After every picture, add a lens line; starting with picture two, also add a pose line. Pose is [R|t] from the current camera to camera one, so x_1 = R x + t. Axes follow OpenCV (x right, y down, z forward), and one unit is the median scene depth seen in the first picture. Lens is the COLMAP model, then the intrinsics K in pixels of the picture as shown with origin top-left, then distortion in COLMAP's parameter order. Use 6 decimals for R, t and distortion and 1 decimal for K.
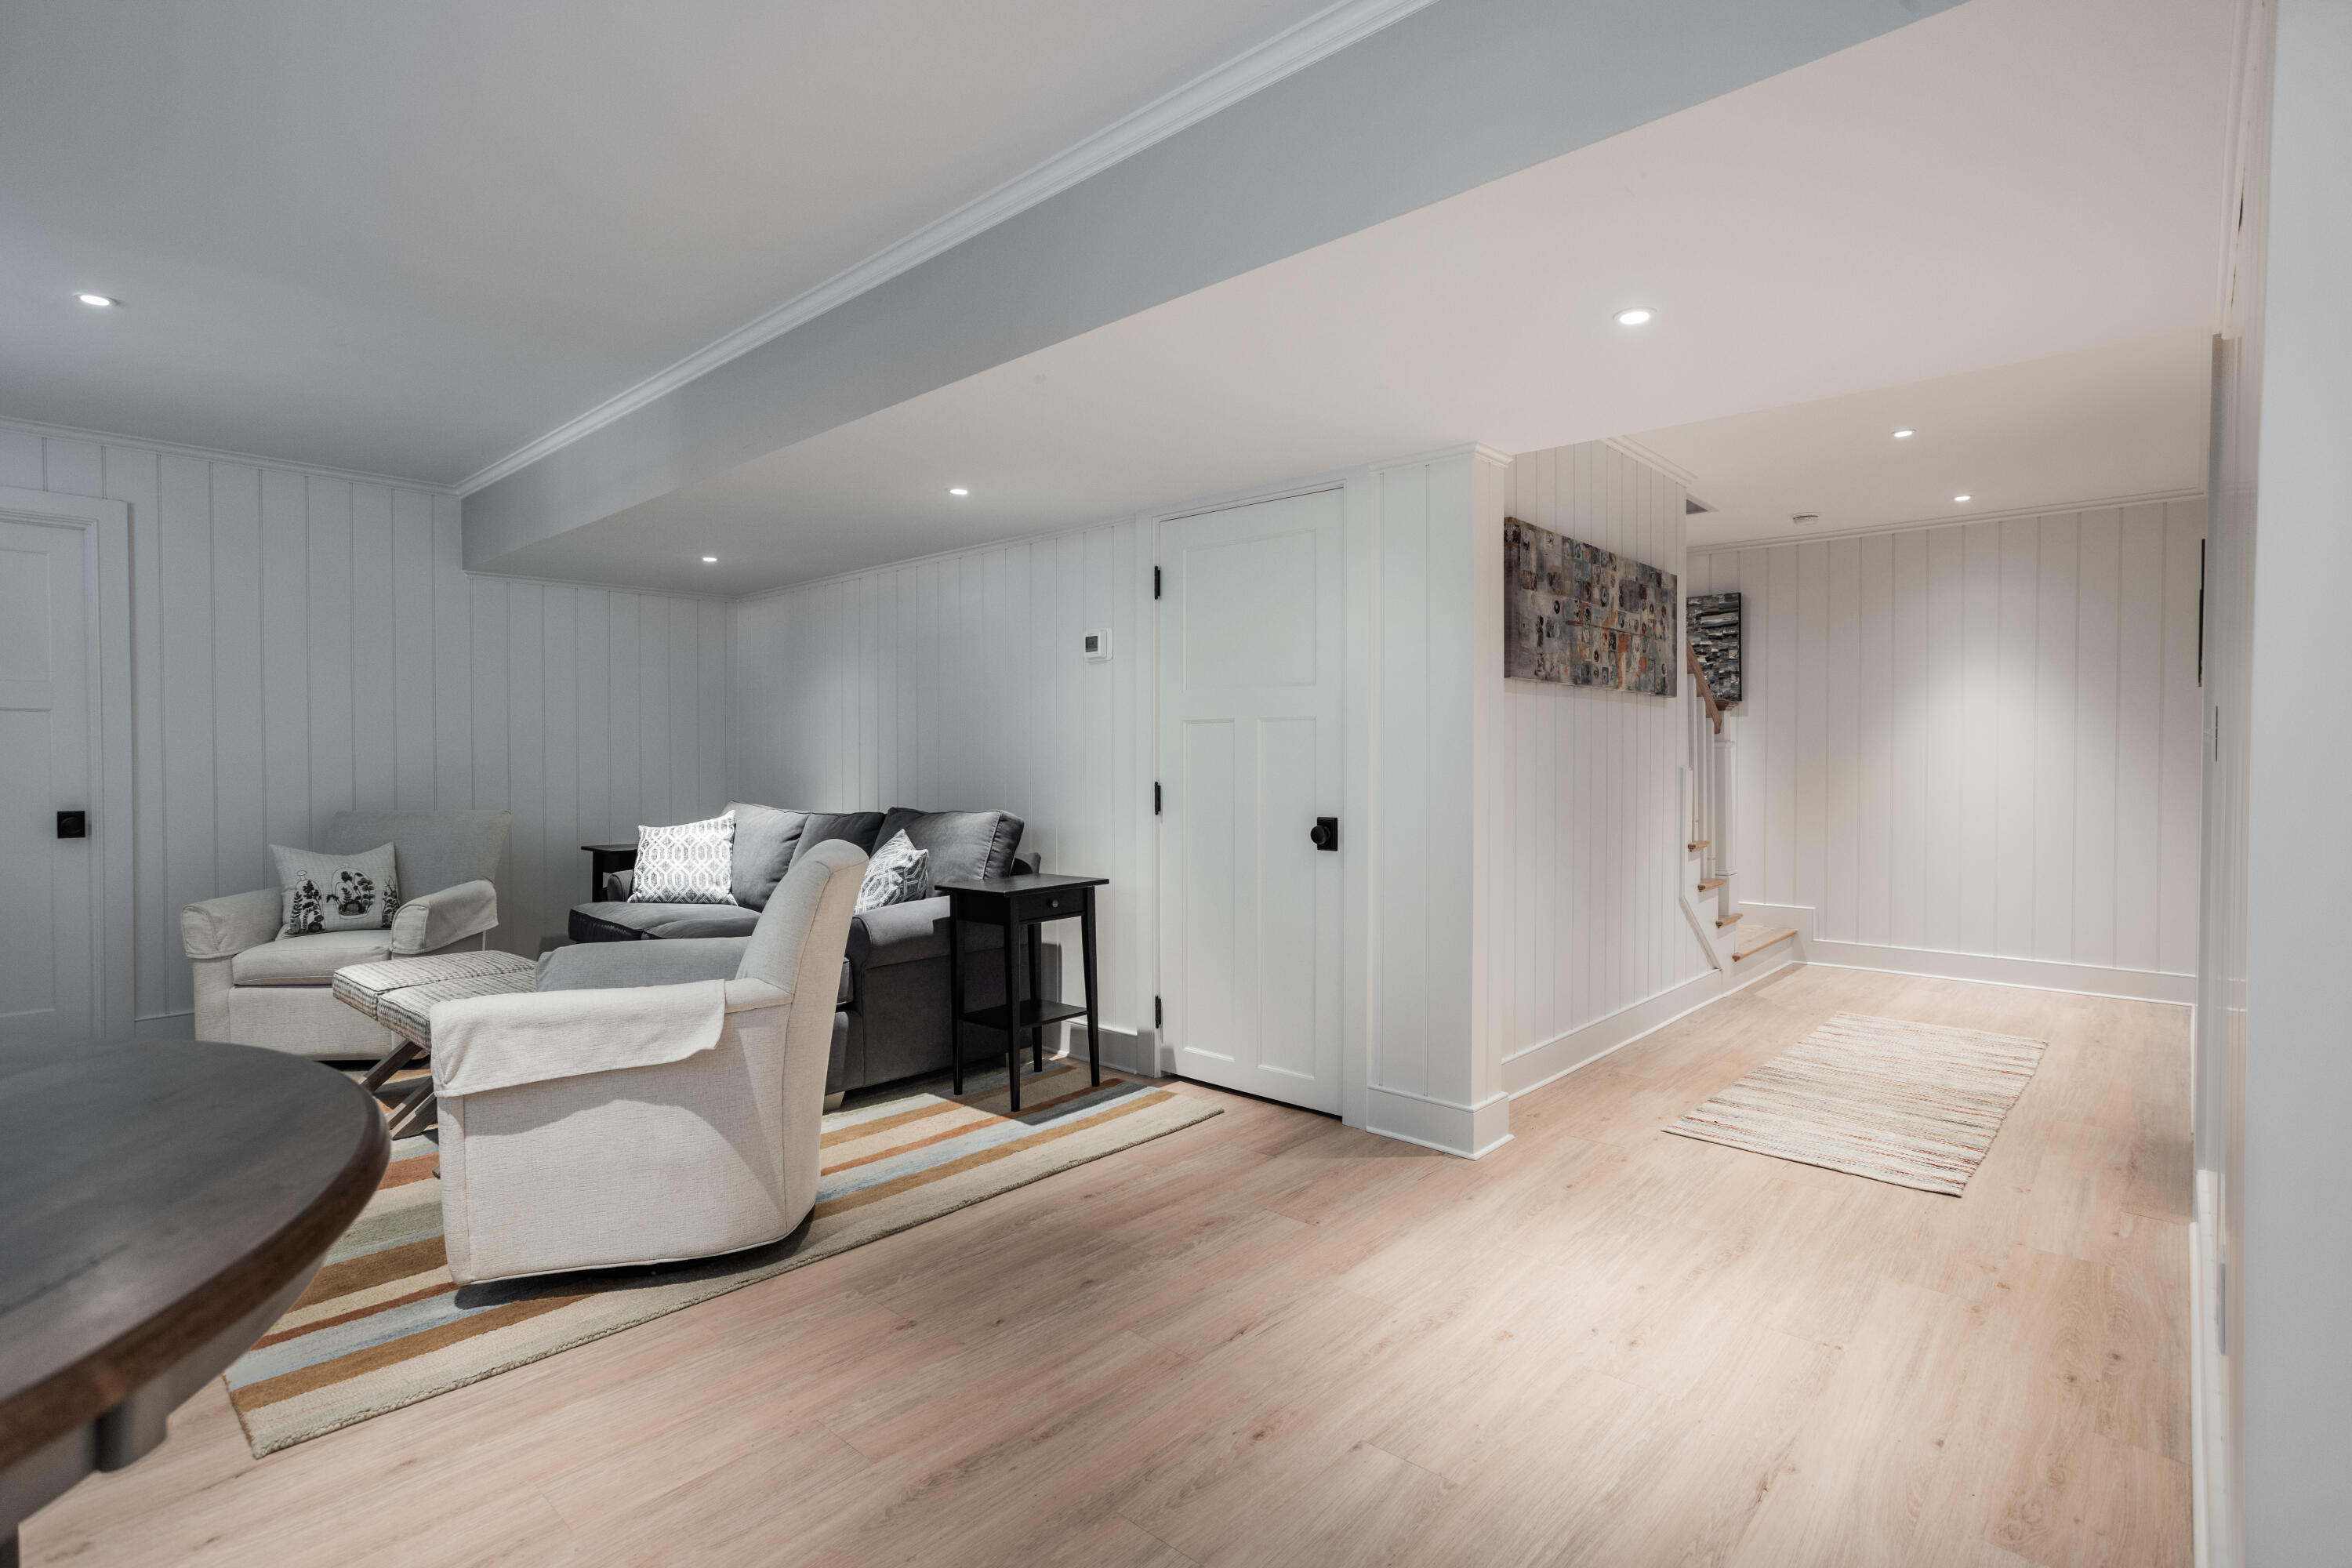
lens RADIAL K [[1062.6, 0, 1168.8], [0, 1062.6, 776.1], [0, 0, 1]] dist [-0.025795, 0.002327]
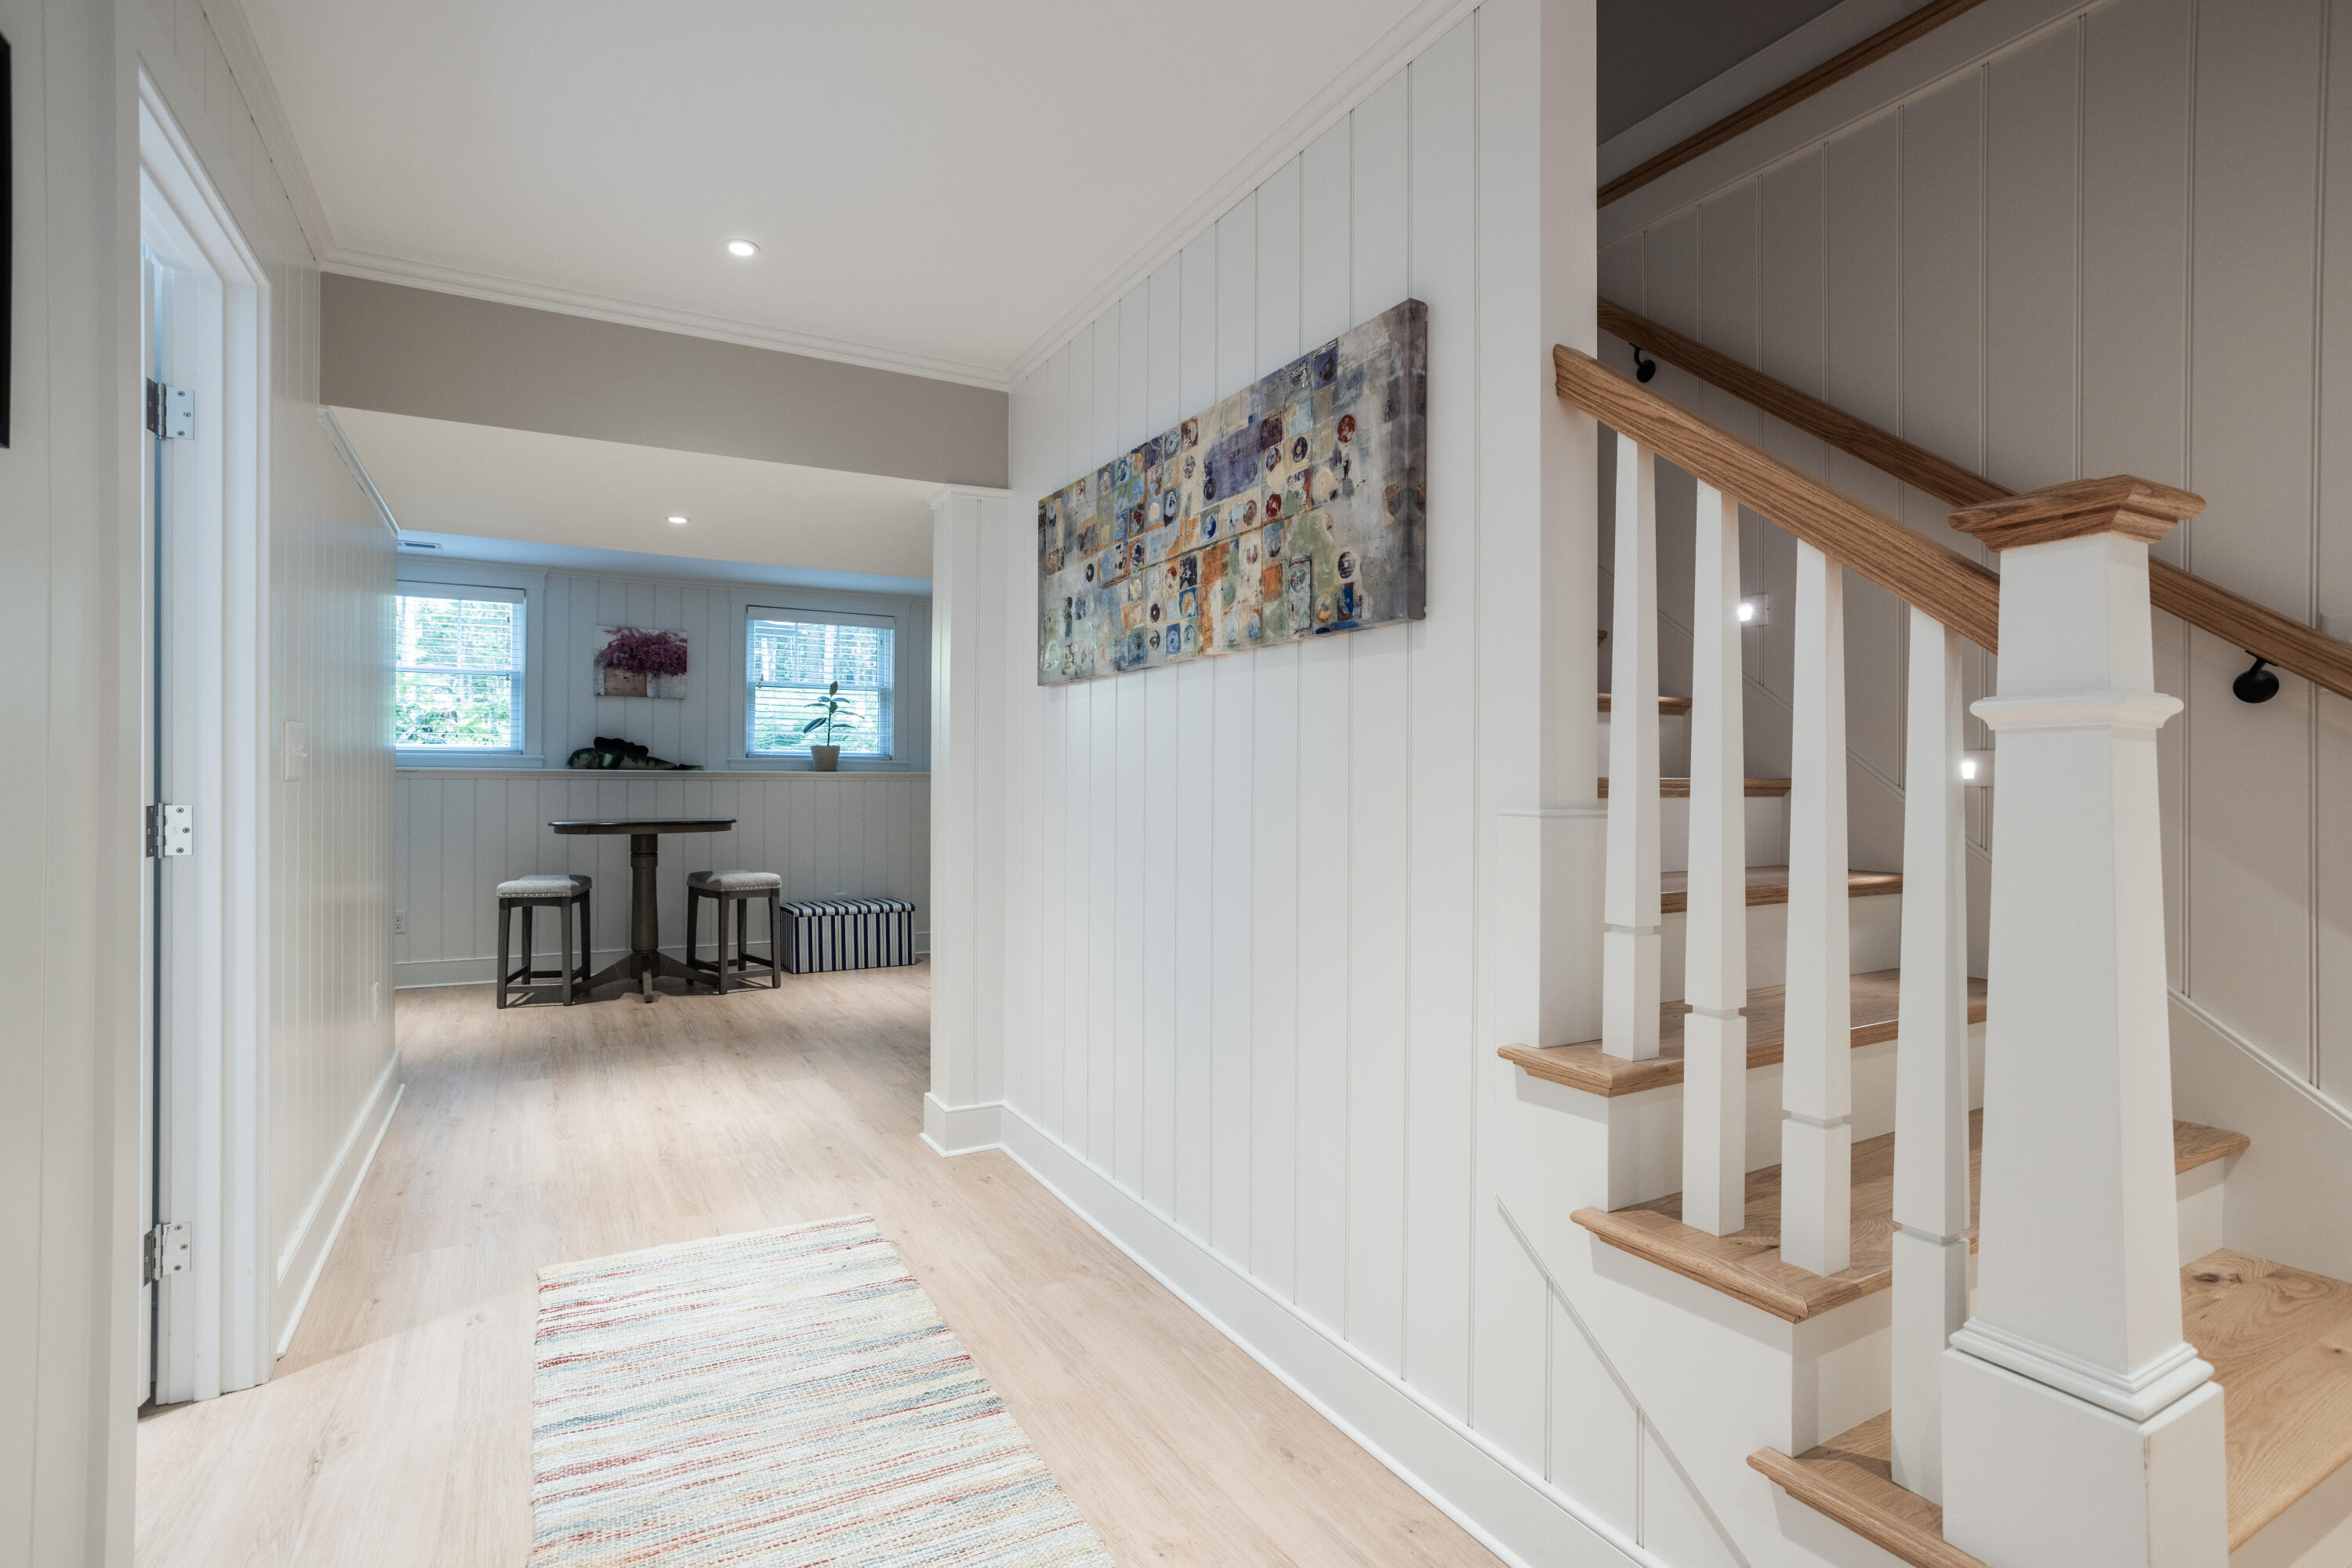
lens RADIAL K [[1062.6, 0, 1169.5], [0, 1062.6, 783.4], [0, 0, 1]] dist [-0.025795, 0.002327]
pose [[-0.254967, 0.000651, -0.966950, 1.074087], [-0.022274, 0.999730, 0.006546, -0.020612], [0.966693, 0.023206, -0.254884, 1.258536]]
